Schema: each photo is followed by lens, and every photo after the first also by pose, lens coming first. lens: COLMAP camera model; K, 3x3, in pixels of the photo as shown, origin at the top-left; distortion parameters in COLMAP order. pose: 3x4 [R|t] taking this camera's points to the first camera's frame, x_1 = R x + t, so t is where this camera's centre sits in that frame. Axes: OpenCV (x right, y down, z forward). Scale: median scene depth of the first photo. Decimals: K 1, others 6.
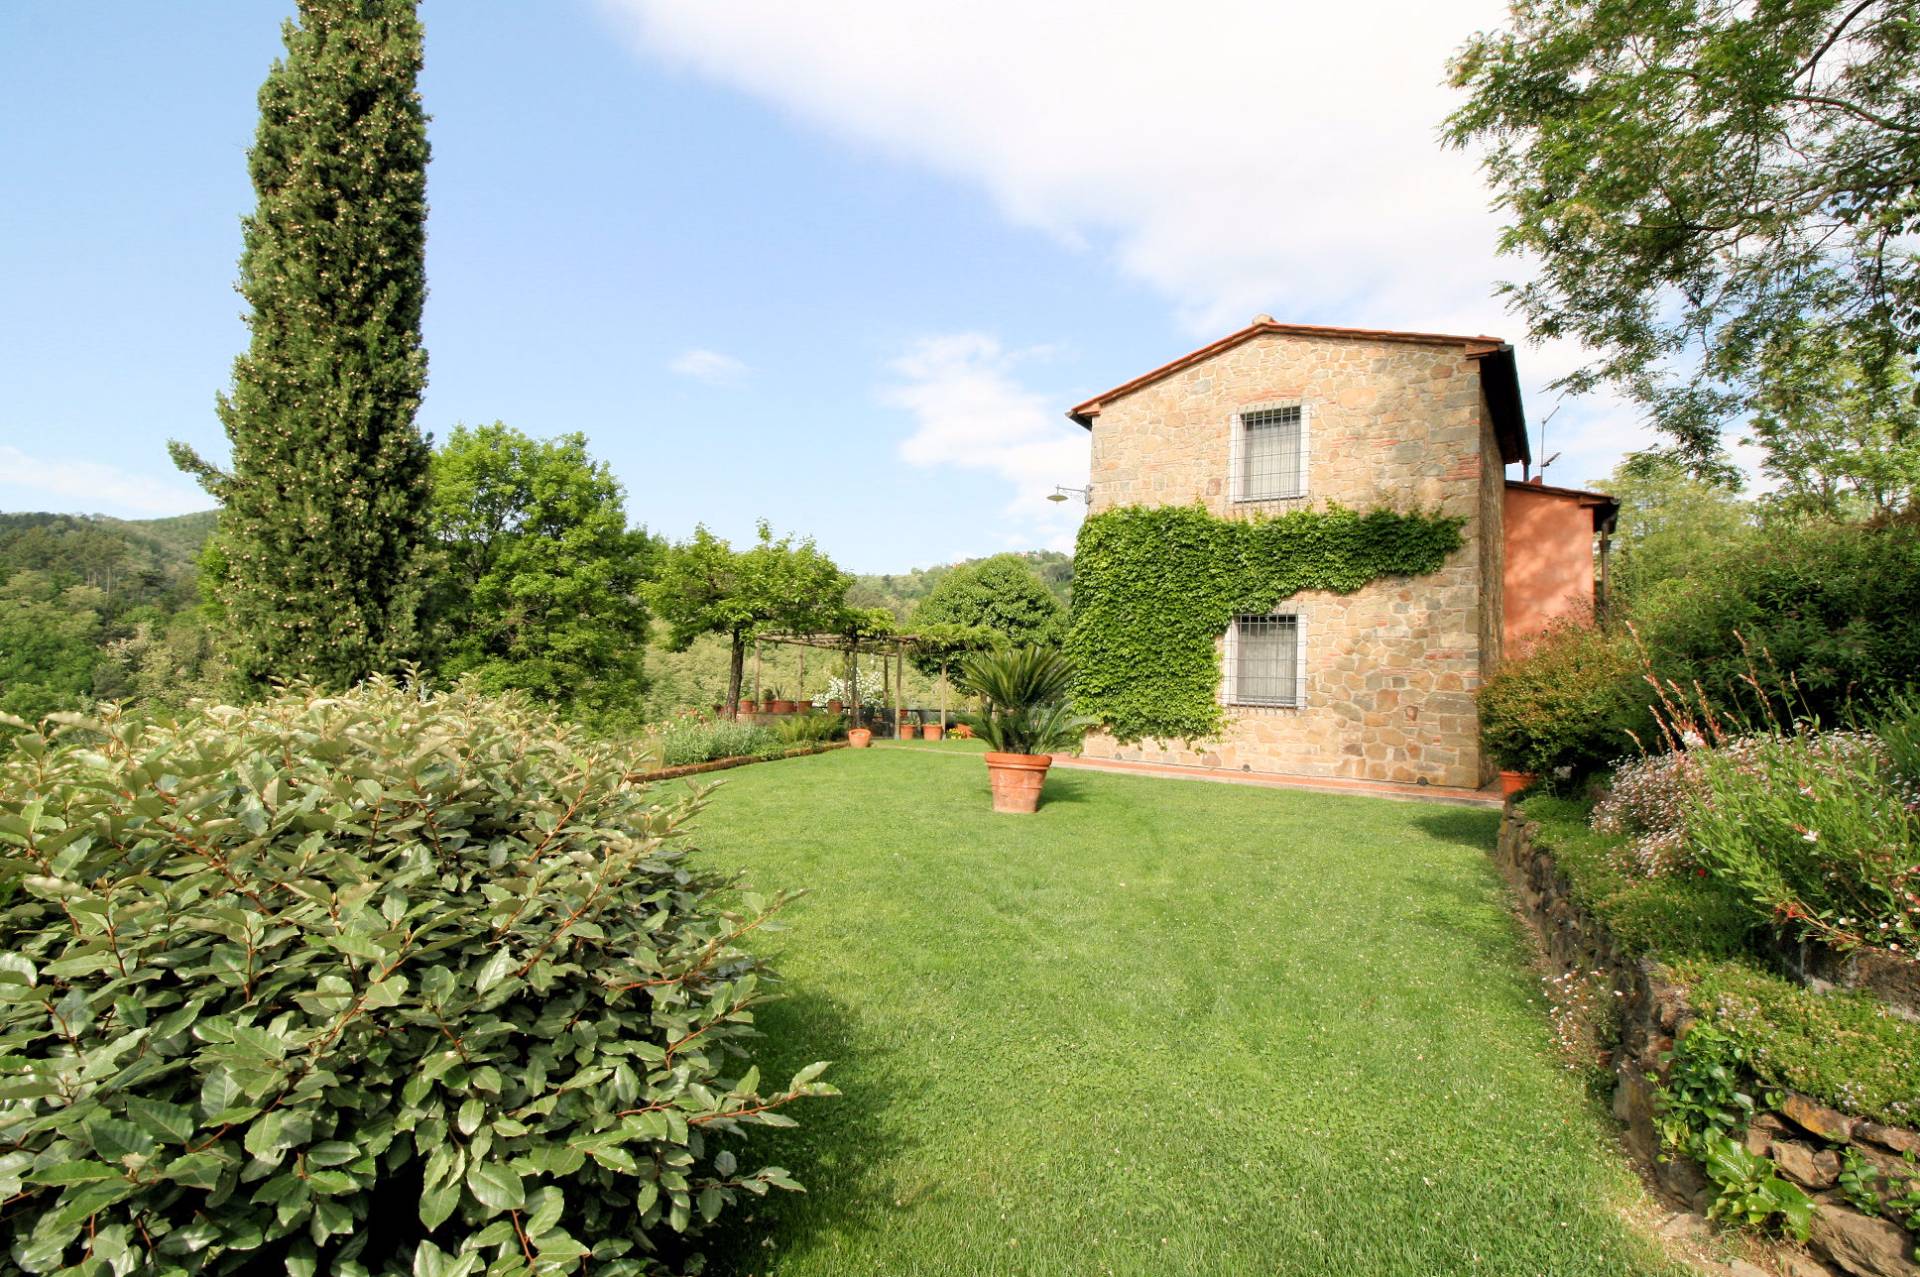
lens RADIAL K [[909.6, 0, 962.6], [0, 909.6, 641.4], [0, 0, 1]] dist [0.004341, -0.000378]
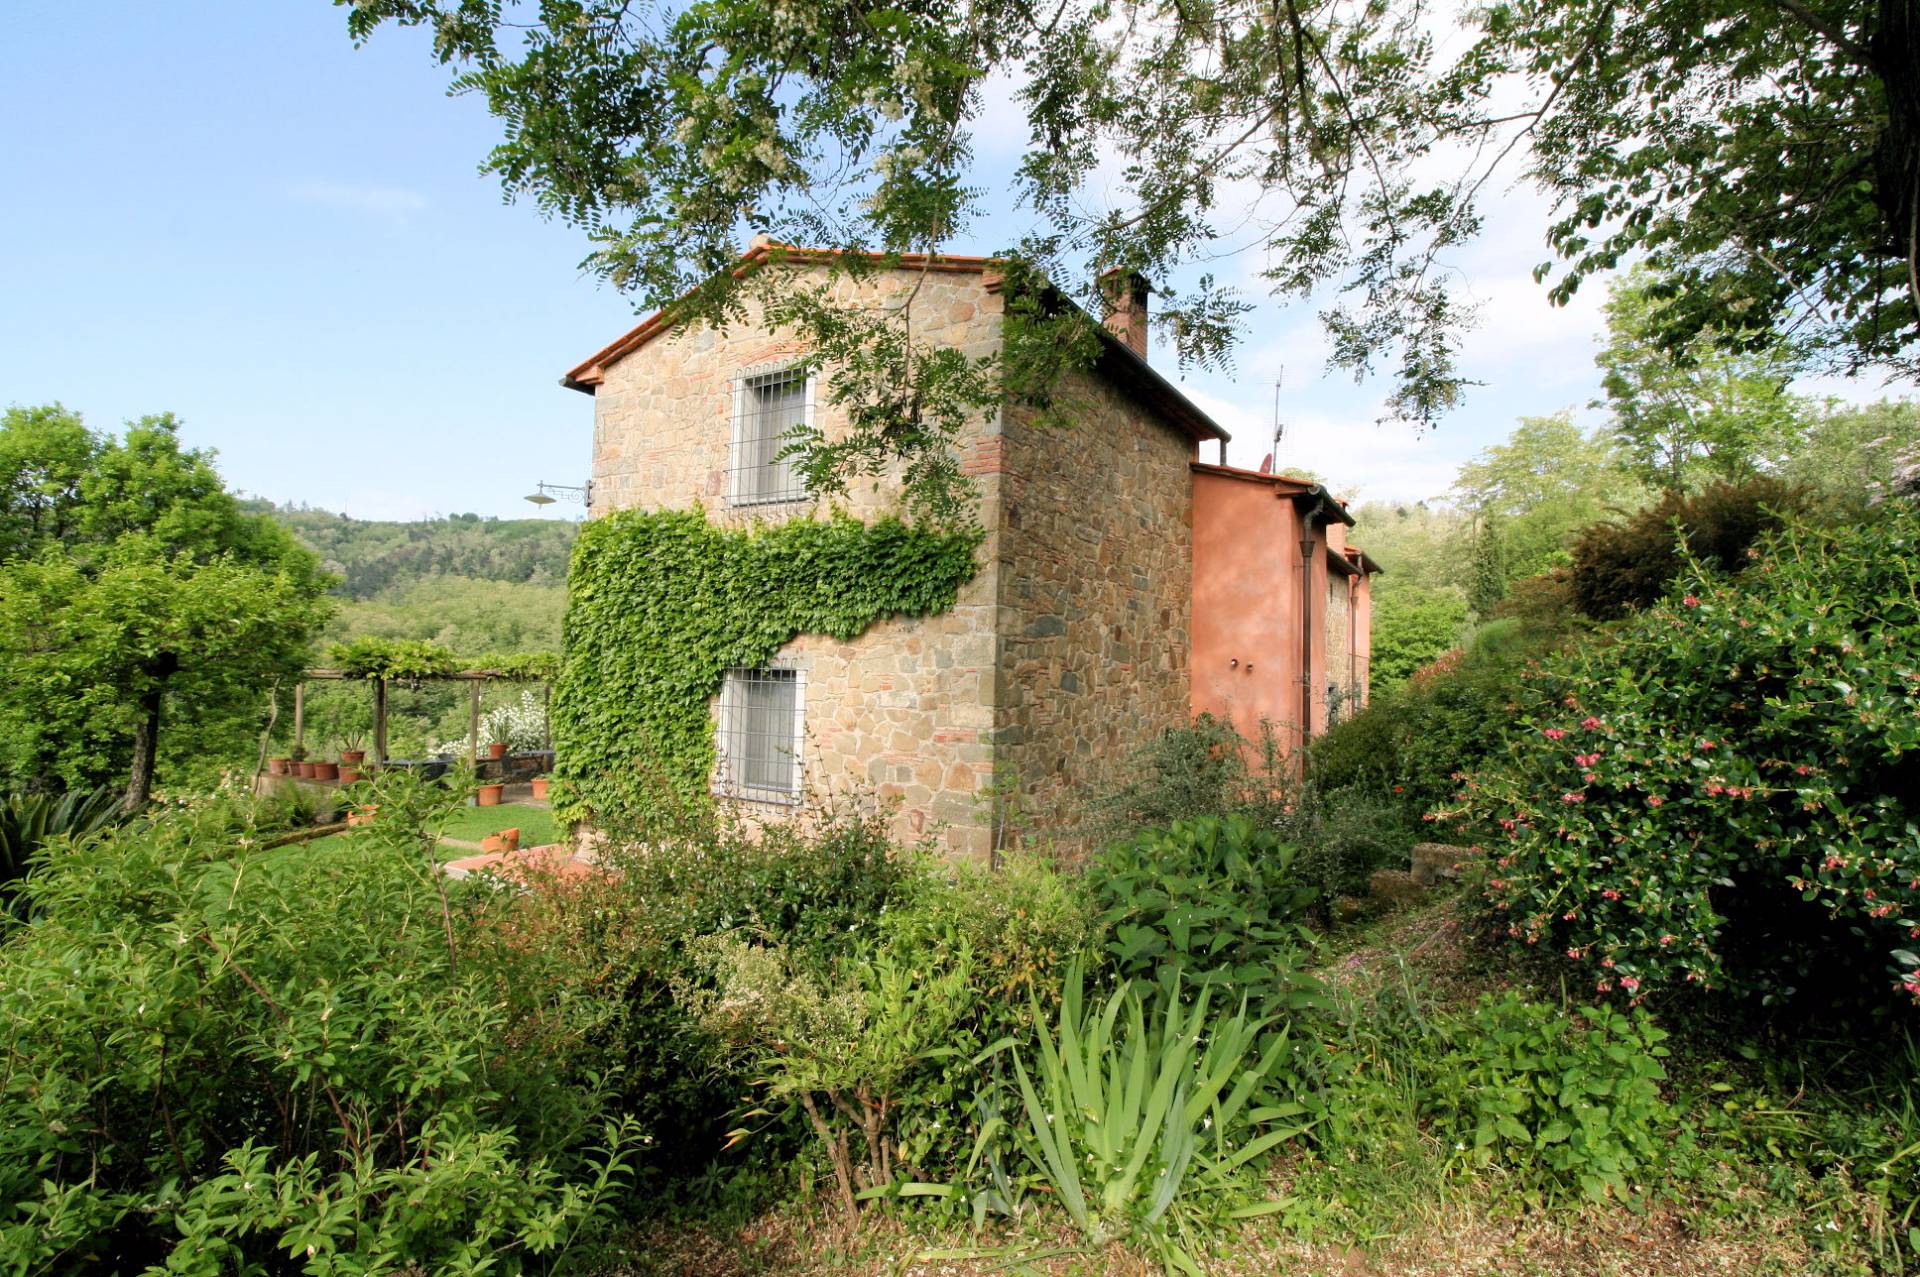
lens RADIAL K [[909.6, 0, 959.8], [0, 909.6, 640.6], [0, 0, 1]] dist [0.004341, -0.000378]
pose [[0.999112, -0.023148, 0.035193, 0.451099], [0.022089, 0.999300, 0.030188, -0.067046], [-0.035867, -0.029384, 0.998924, 0.293337]]
